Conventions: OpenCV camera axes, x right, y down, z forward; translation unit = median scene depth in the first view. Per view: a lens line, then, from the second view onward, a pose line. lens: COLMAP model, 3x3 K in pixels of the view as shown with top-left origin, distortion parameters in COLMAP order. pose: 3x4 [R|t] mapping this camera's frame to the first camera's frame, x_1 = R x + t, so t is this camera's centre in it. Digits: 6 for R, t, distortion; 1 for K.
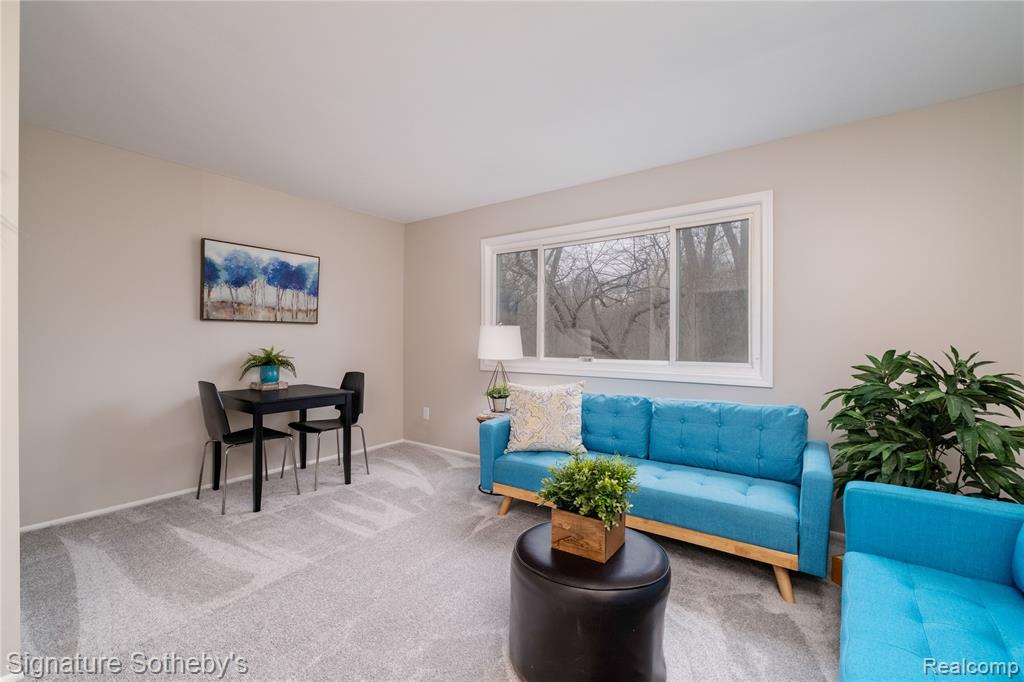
lens RADIAL K [[451.3, 0, 509.0], [0, 451.3, 348.6], [0, 0, 1]] dist [-0.001395, -0.000539]
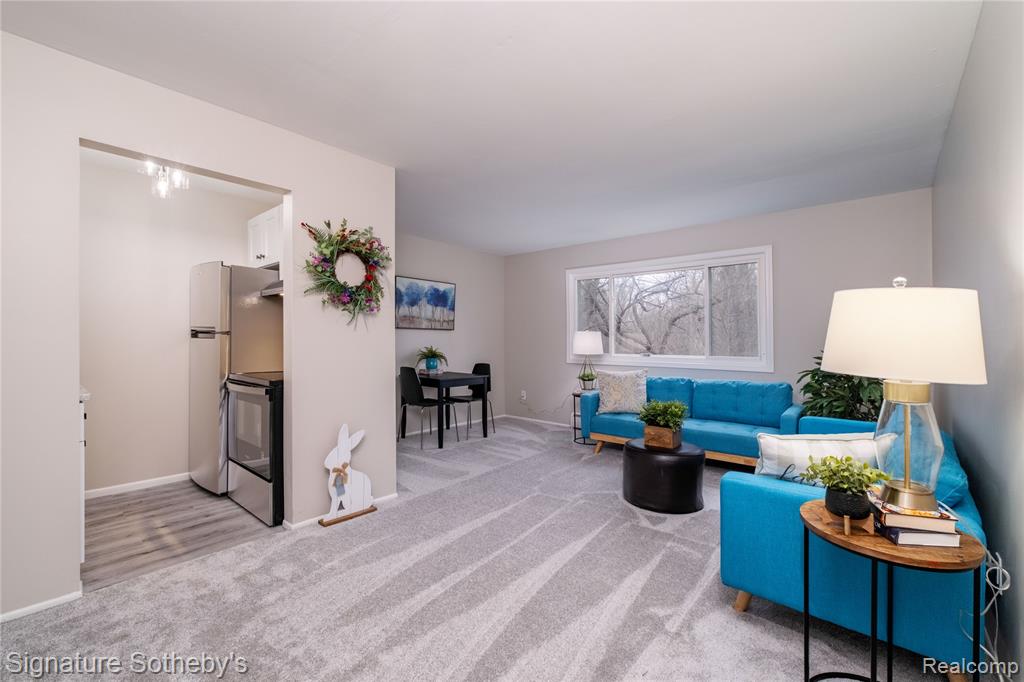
lens RADIAL K [[440.2, 0, 513.5], [0, 440.2, 332.2], [0, 0, 1]] dist [-0.001472, 0.000466]
pose [[0.997200, 0.000301, -0.074782, -0.158702], [-0.003362, 0.999161, -0.040808, 0.010700], [0.074707, 0.040945, 0.996365, -0.474184]]
